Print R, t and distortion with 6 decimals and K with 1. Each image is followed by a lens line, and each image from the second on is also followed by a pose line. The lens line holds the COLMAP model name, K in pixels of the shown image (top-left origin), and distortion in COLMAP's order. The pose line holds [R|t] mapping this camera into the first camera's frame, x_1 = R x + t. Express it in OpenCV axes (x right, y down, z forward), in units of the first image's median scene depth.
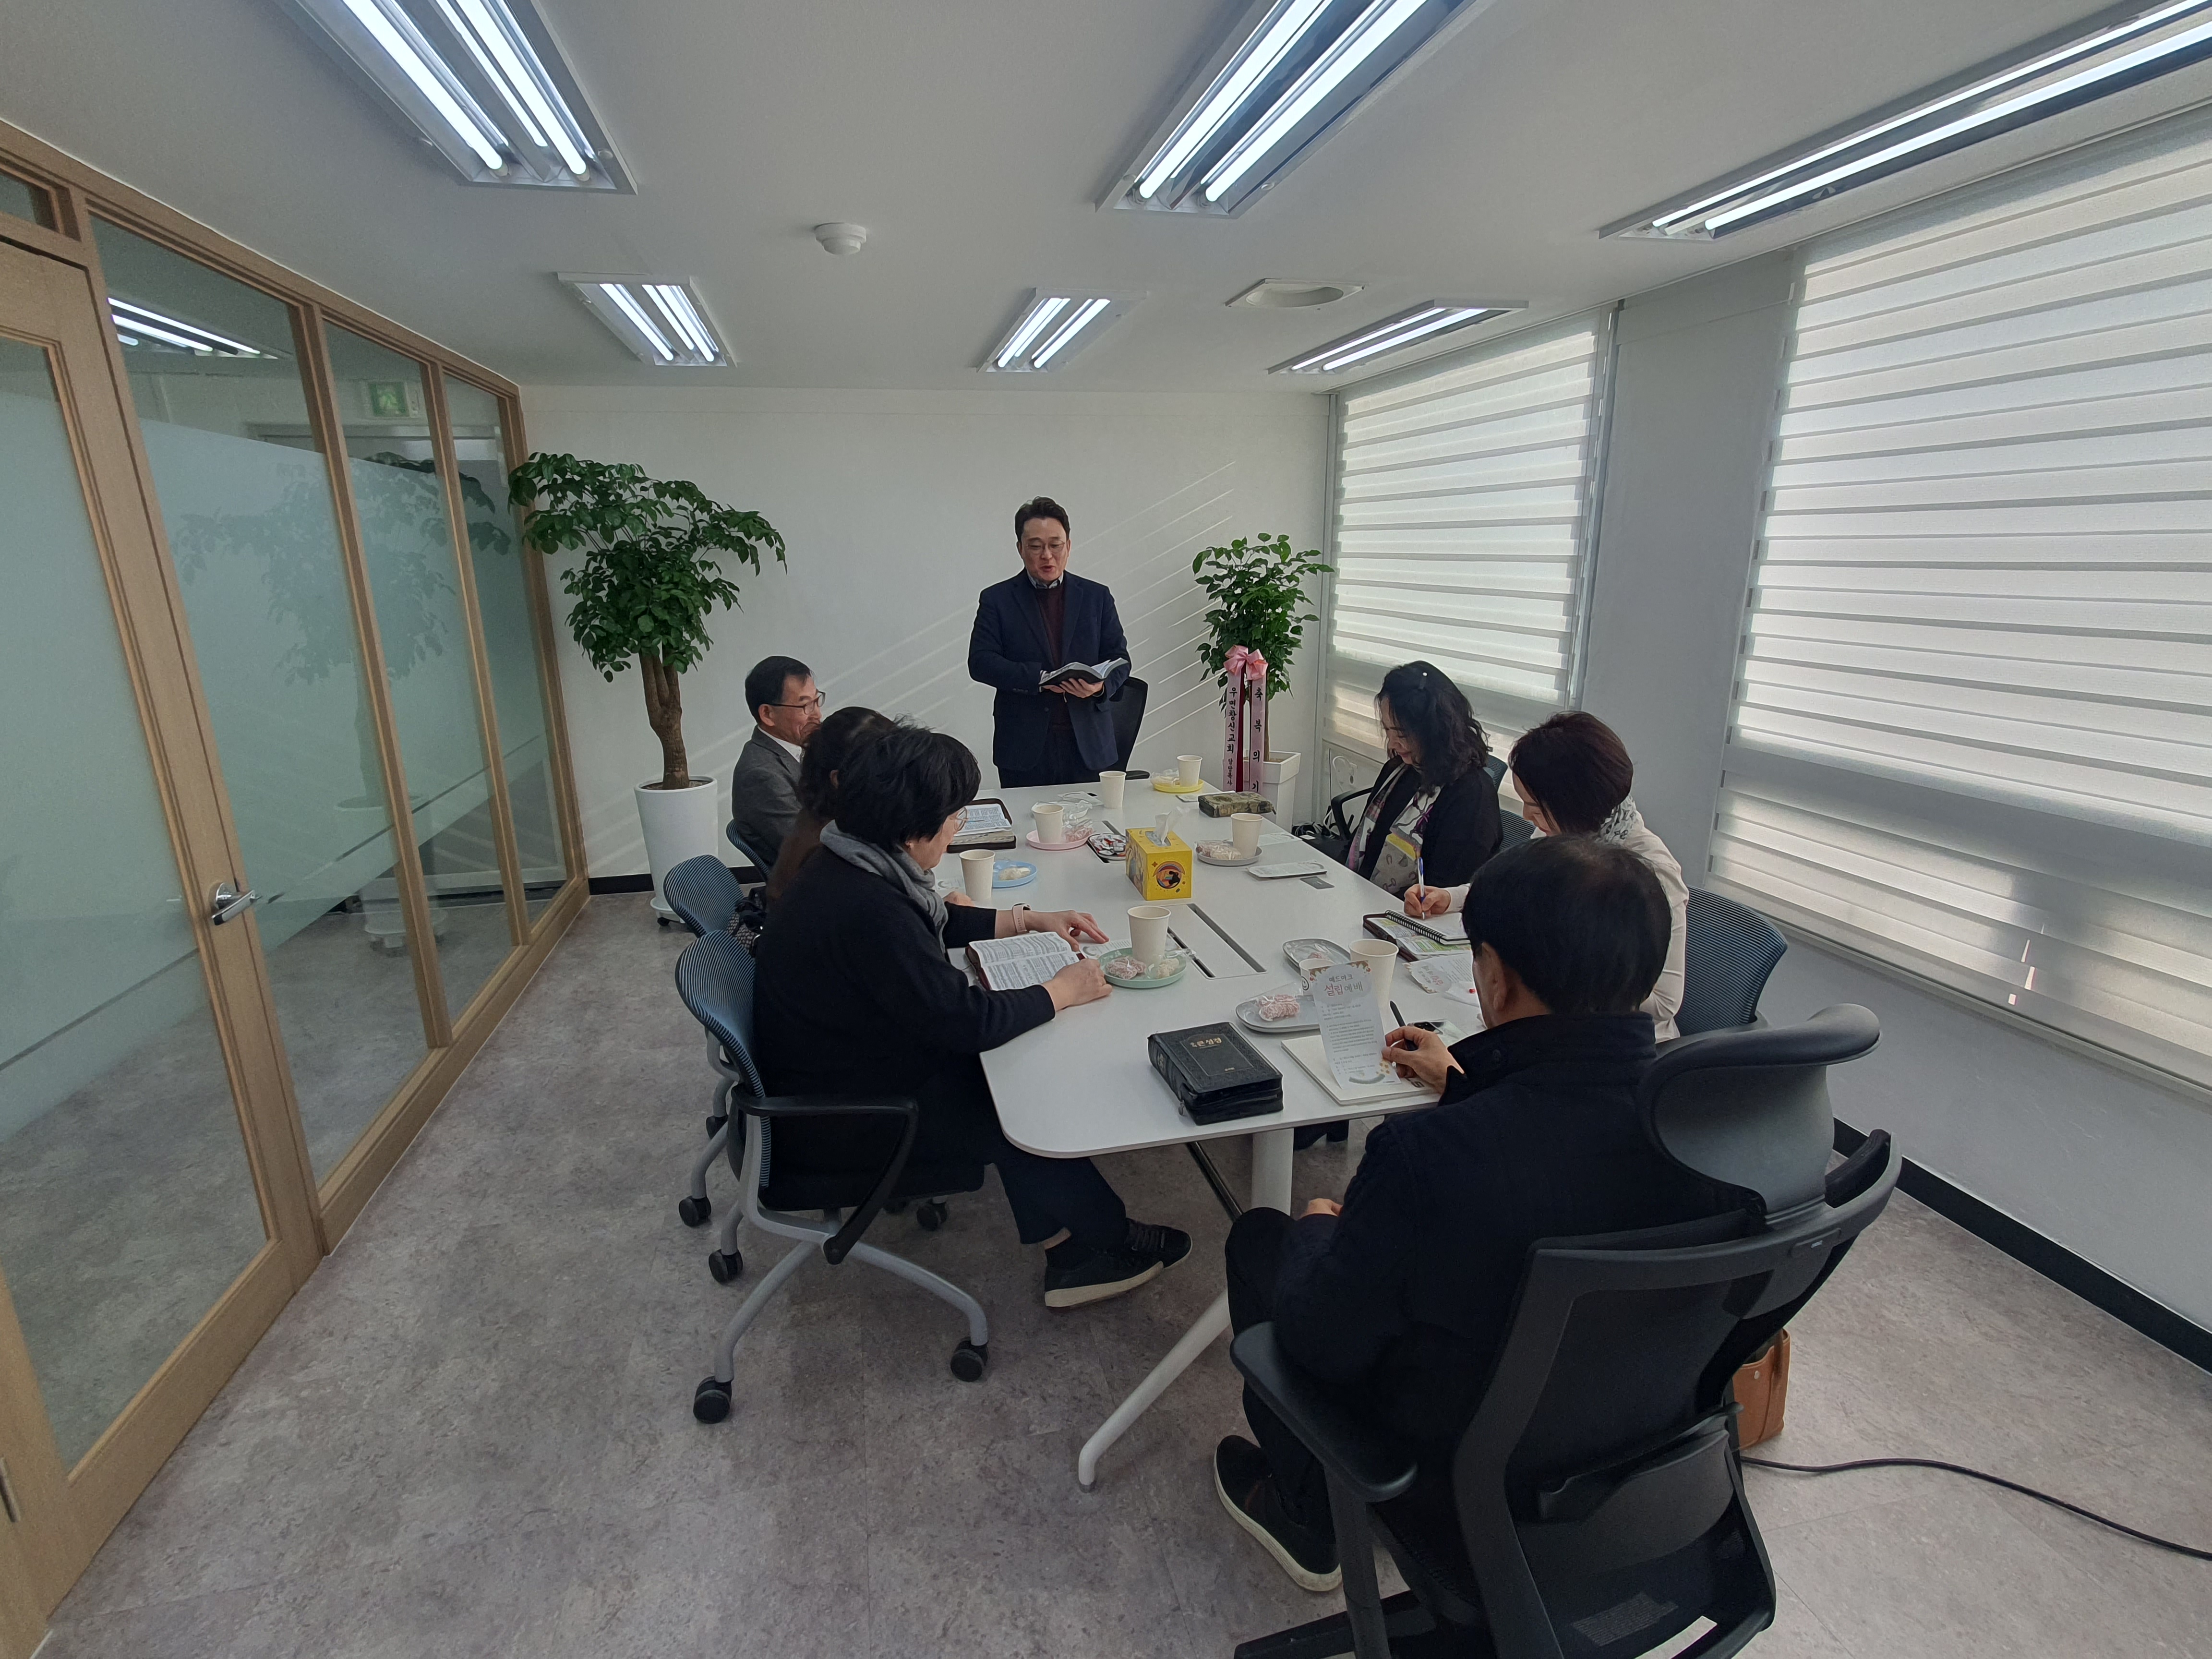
lens RADIAL K [[1027.1, 0, 1097.4], [0, 1027.1, 818.5], [0, 0, 1]] dist [0.003430, 0.001944]
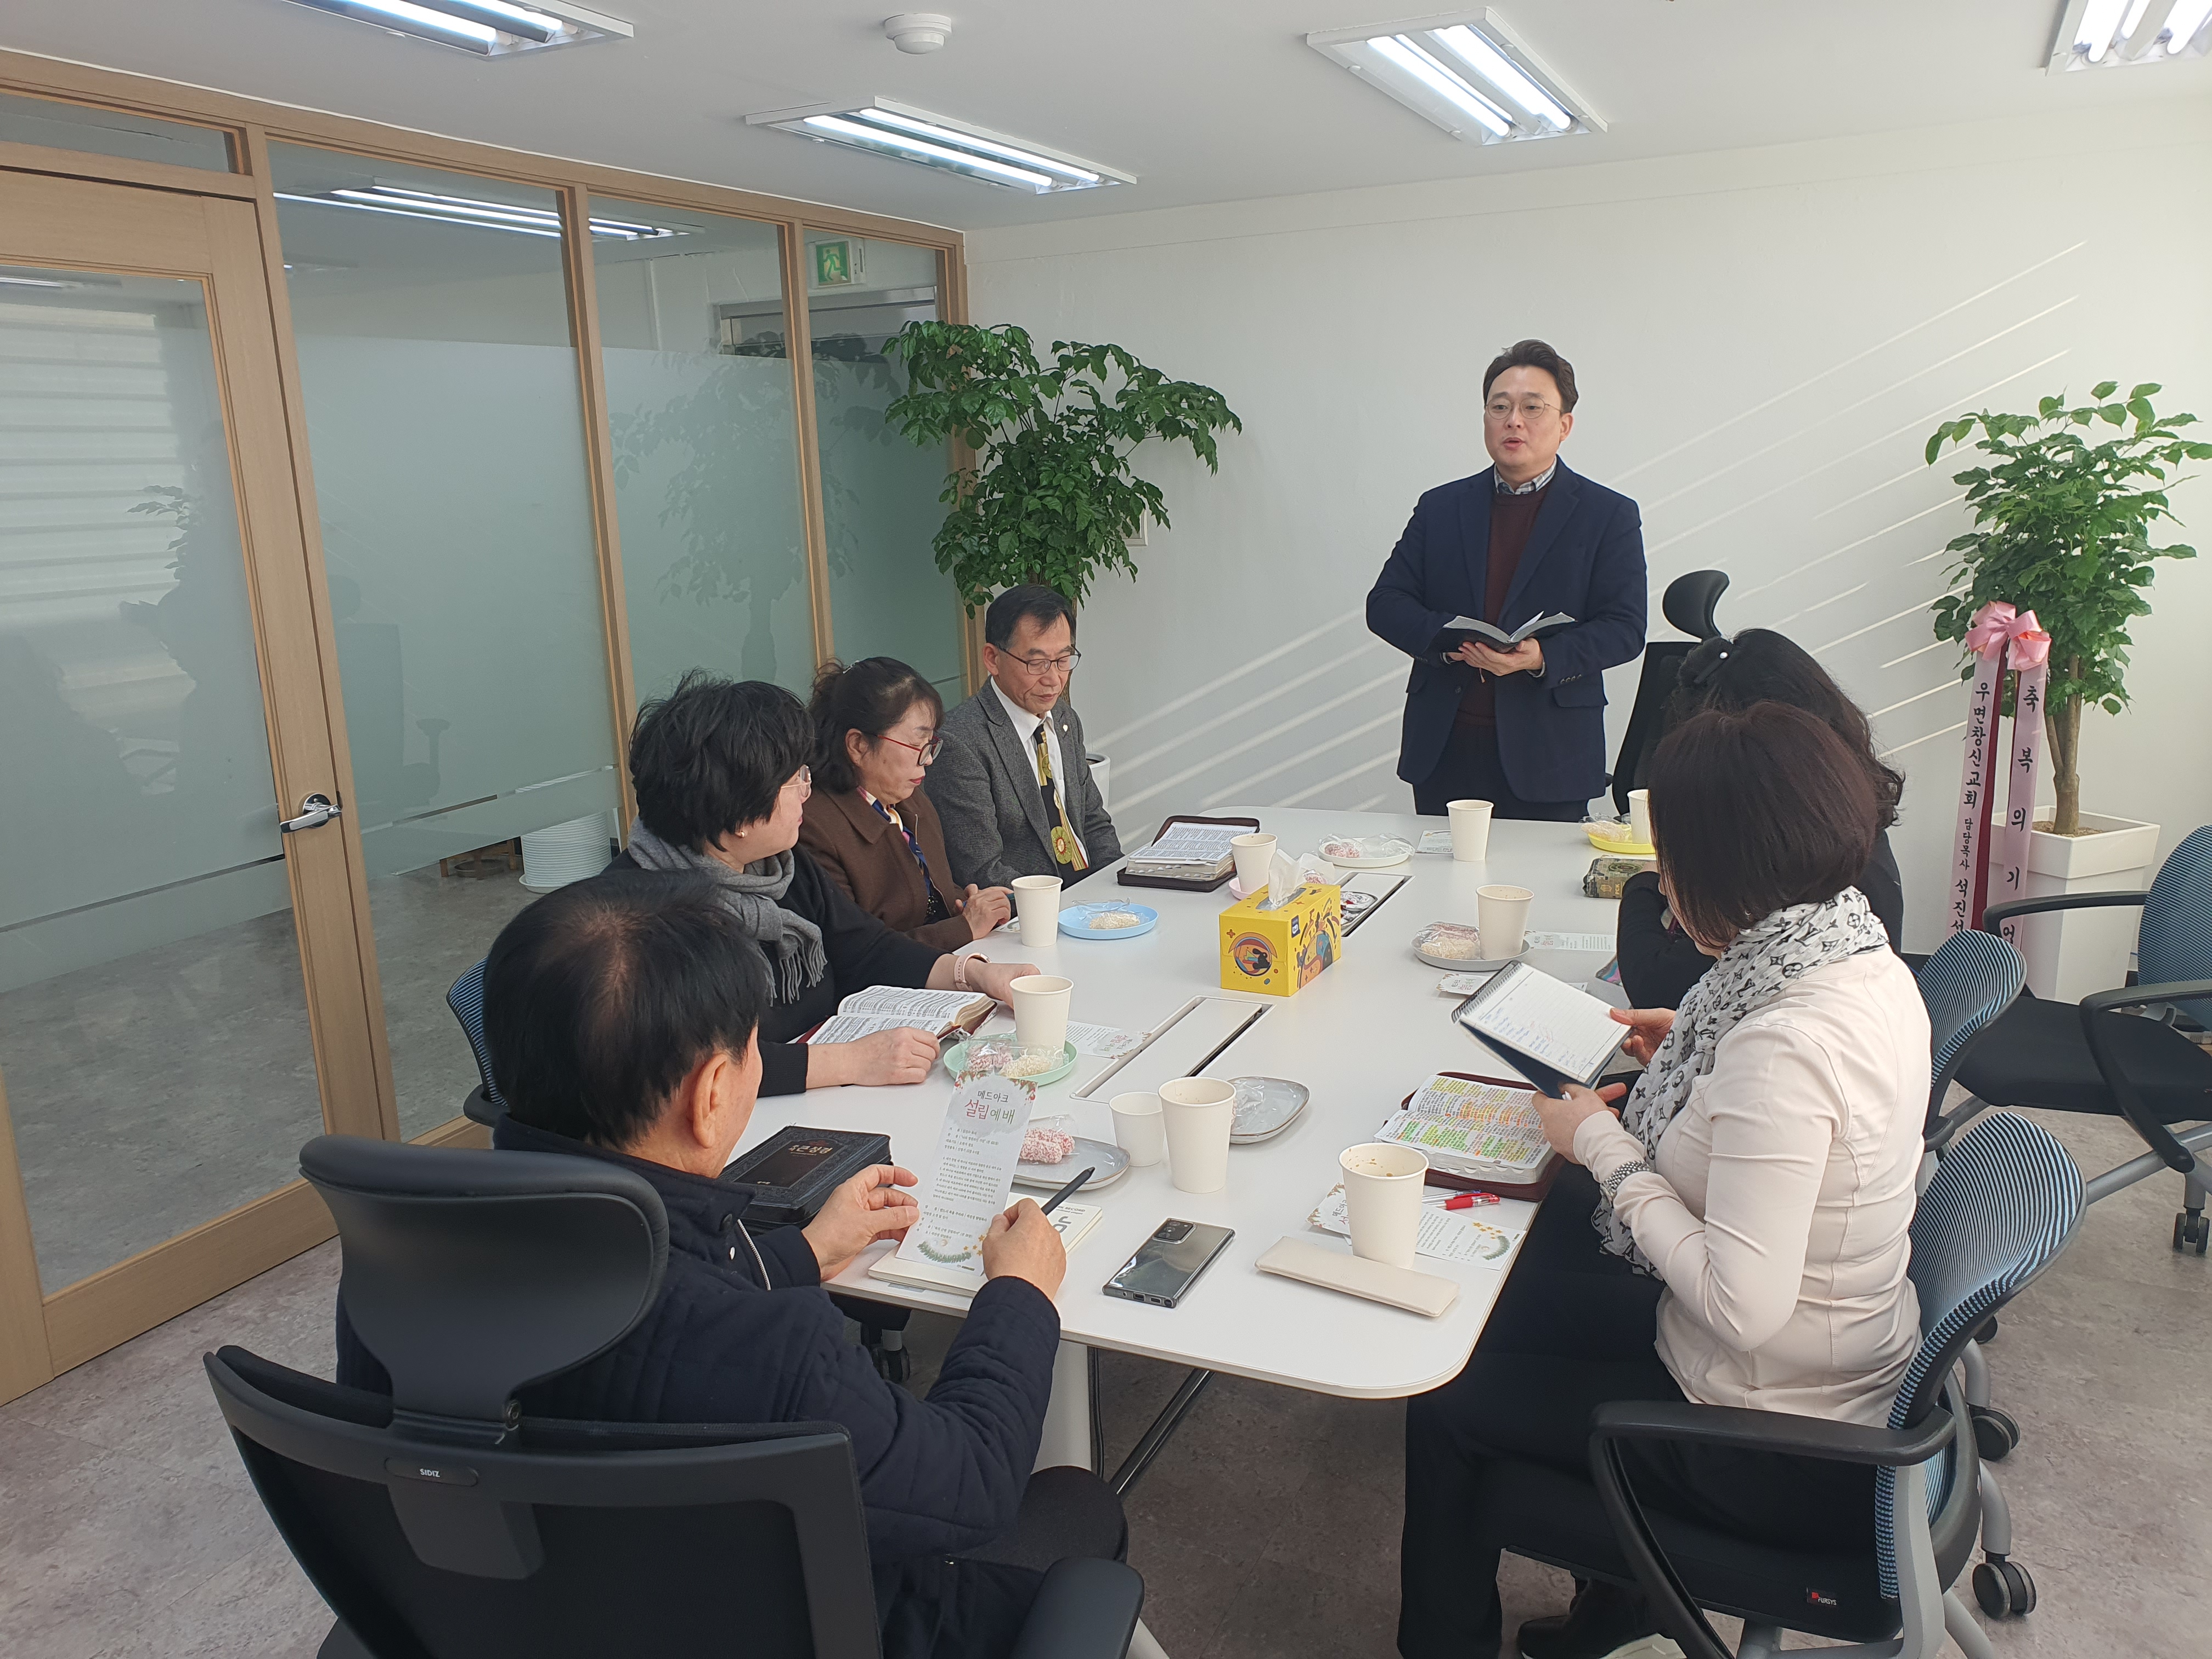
lens RADIAL K [[1682.9, 0, 1098.7], [0, 1682.9, 839.3], [0, 0, 1]] dist [-0.013557, 0.019082]
pose [[0.799860, 0.123194, -0.587407, 0.439967], [-0.128892, 0.991131, 0.032355, -0.026491], [0.586183, 0.049832, 0.808645, 0.075099]]
